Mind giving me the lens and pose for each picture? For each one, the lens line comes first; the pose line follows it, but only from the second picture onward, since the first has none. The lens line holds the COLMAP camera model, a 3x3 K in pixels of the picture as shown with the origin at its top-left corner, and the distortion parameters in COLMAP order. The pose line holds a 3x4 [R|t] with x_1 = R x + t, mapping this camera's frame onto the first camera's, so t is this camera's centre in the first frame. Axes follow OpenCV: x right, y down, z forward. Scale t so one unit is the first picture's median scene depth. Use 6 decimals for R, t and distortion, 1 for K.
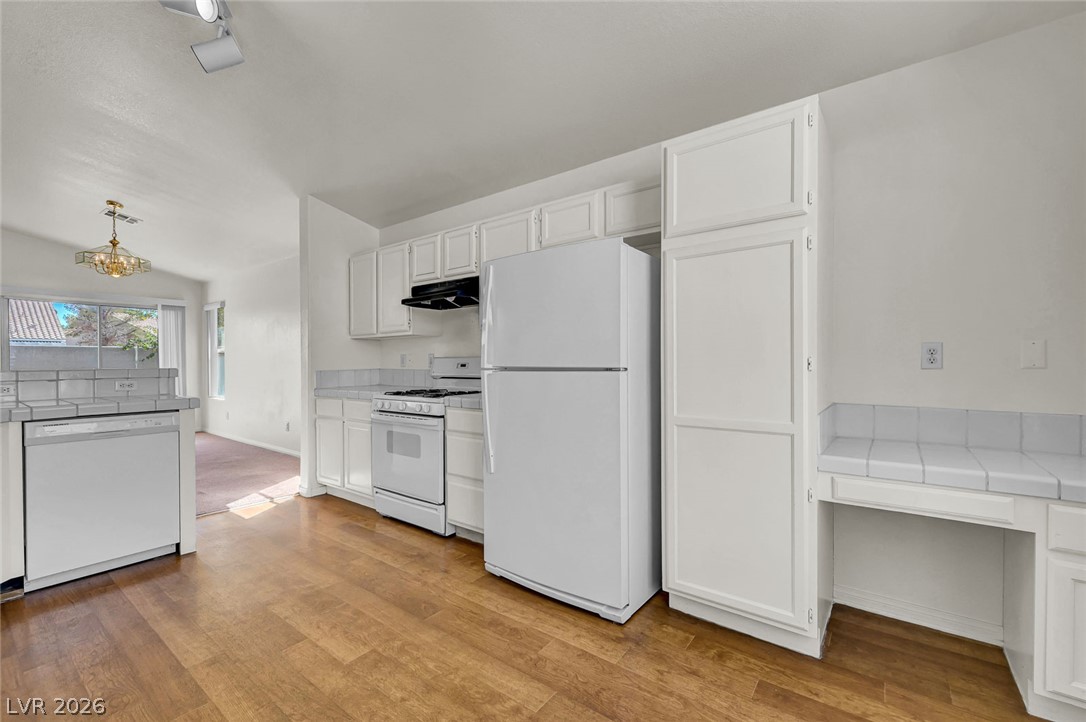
lens RADIAL K [[457.9, 0, 550.1], [0, 457.9, 367.6], [0, 0, 1]] dist [-0.003575, 0.001147]
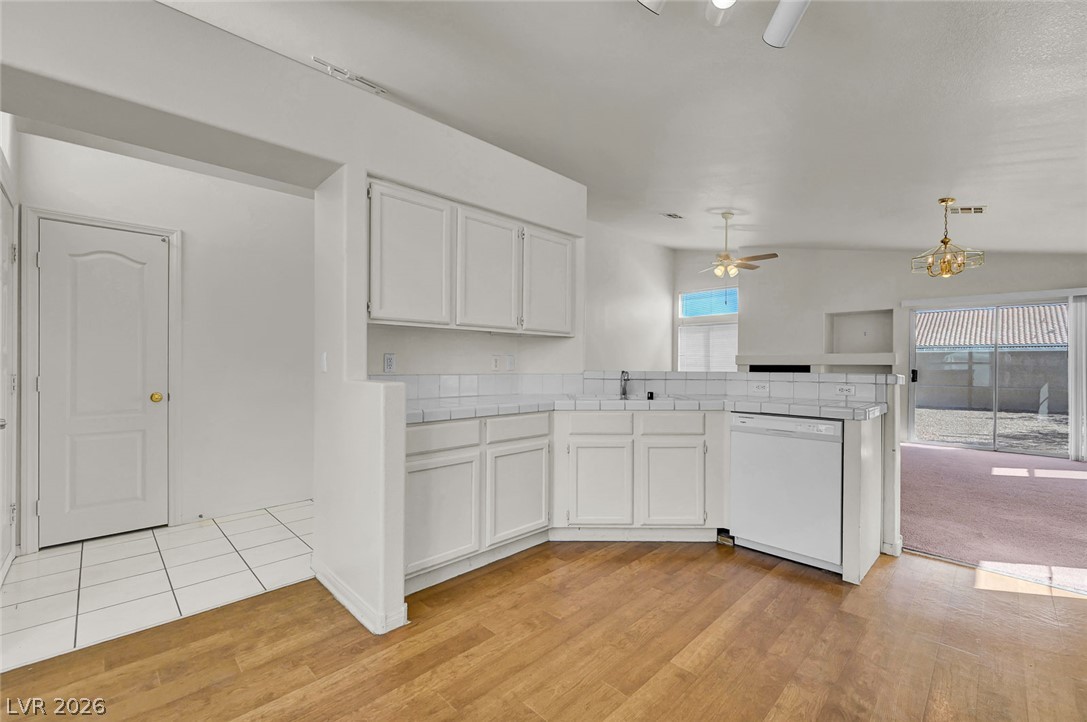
lens RADIAL K [[458.4, 0, 550.8], [0, 458.4, 360.9], [0, 0, 1]] dist [-0.003575, 0.001147]
pose [[-0.136098, -0.004074, -0.990687, 0.139410], [-0.020739, 0.999784, -0.001262, -0.008538], [0.990478, 0.020374, -0.136154, 0.445164]]
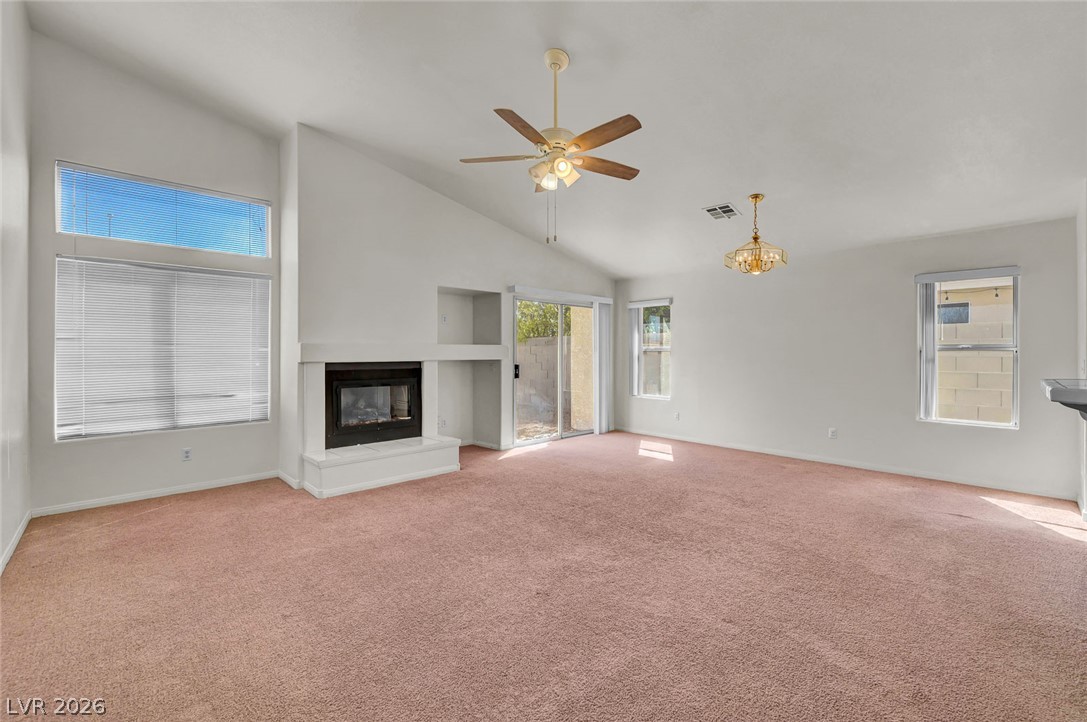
lens RADIAL K [[458.4, 0, 548.1], [0, 458.4, 356.4], [0, 0, 1]] dist [-0.003575, 0.001147]
pose [[0.985797, 0.006904, -0.167798, -1.688569], [-0.008378, 0.999932, -0.008077, -0.023995], [0.167731, 0.009368, 0.985788, -0.006664]]
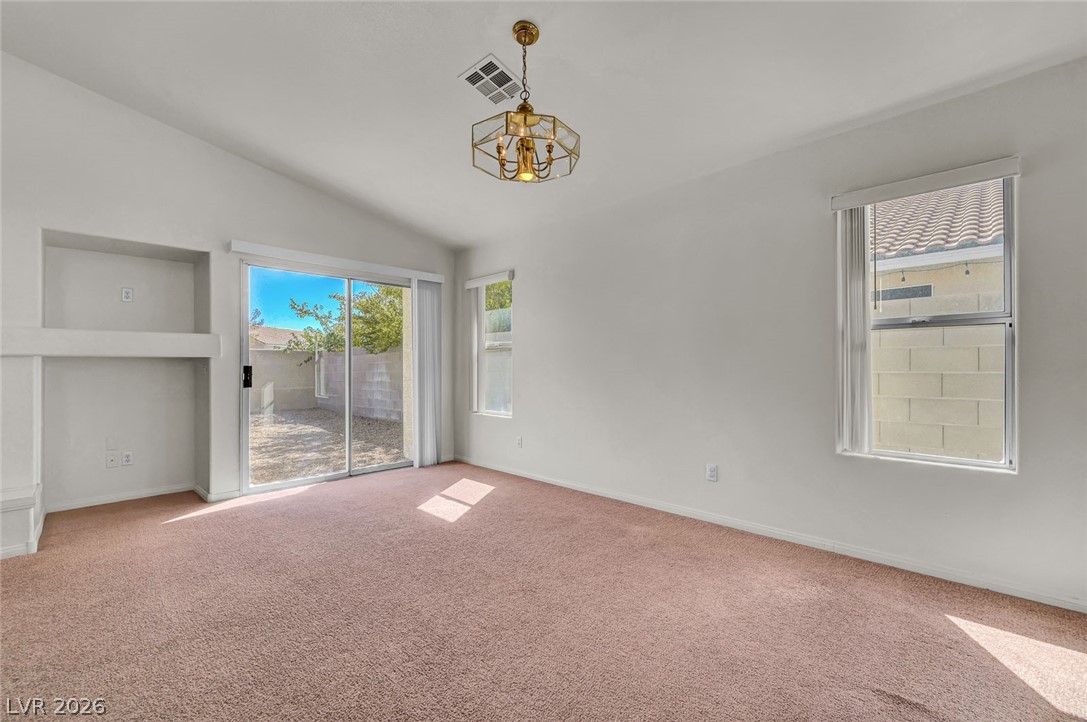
lens RADIAL K [[458.4, 0, 548.9], [0, 458.4, 369.5], [0, 0, 1]] dist [-0.003575, 0.001147]
pose [[0.991654, 0.000736, -0.128929, -1.201363], [-0.002139, 0.999940, -0.010742, 0.015045], [0.128913, 0.010928, 0.991596, 0.716805]]
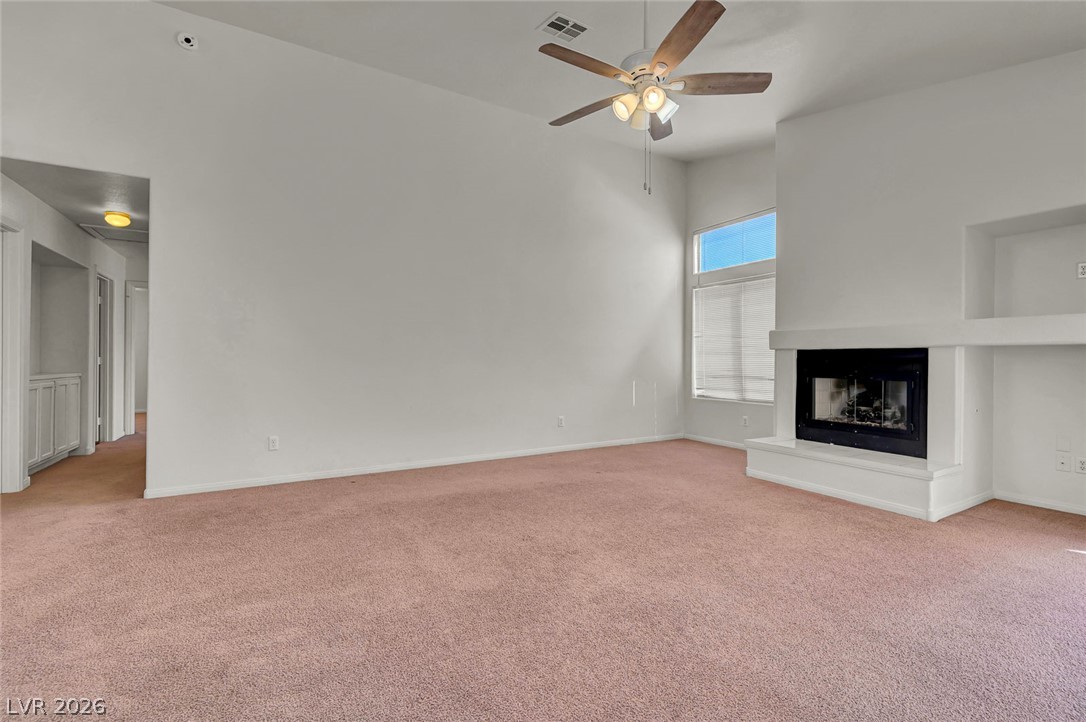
lens RADIAL K [[457.9, 0, 541.8], [0, 457.9, 357.1], [0, 0, 1]] dist [-0.003575, 0.001147]
pose [[-0.390241, 0.002165, -0.920710, -1.069111], [-0.015984, 0.999831, 0.009126, 0.009772], [0.920574, 0.018278, -0.390140, 1.040084]]
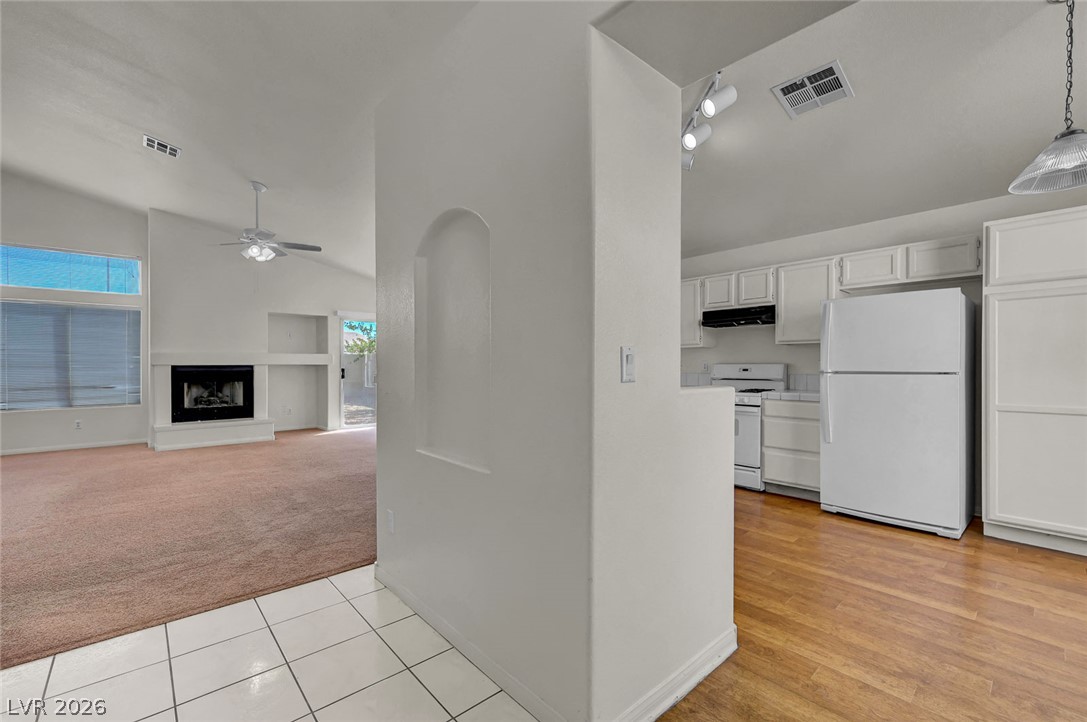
lens RADIAL K [[458.4, 0, 549.1], [0, 458.4, 372.0], [0, 0, 1]] dist [-0.003575, 0.001147]
pose [[0.981842, 0.007232, -0.189565, -0.541055], [-0.007229, 0.999974, 0.000707, 0.004773], [0.189565, 0.000676, 0.981868, -0.460580]]
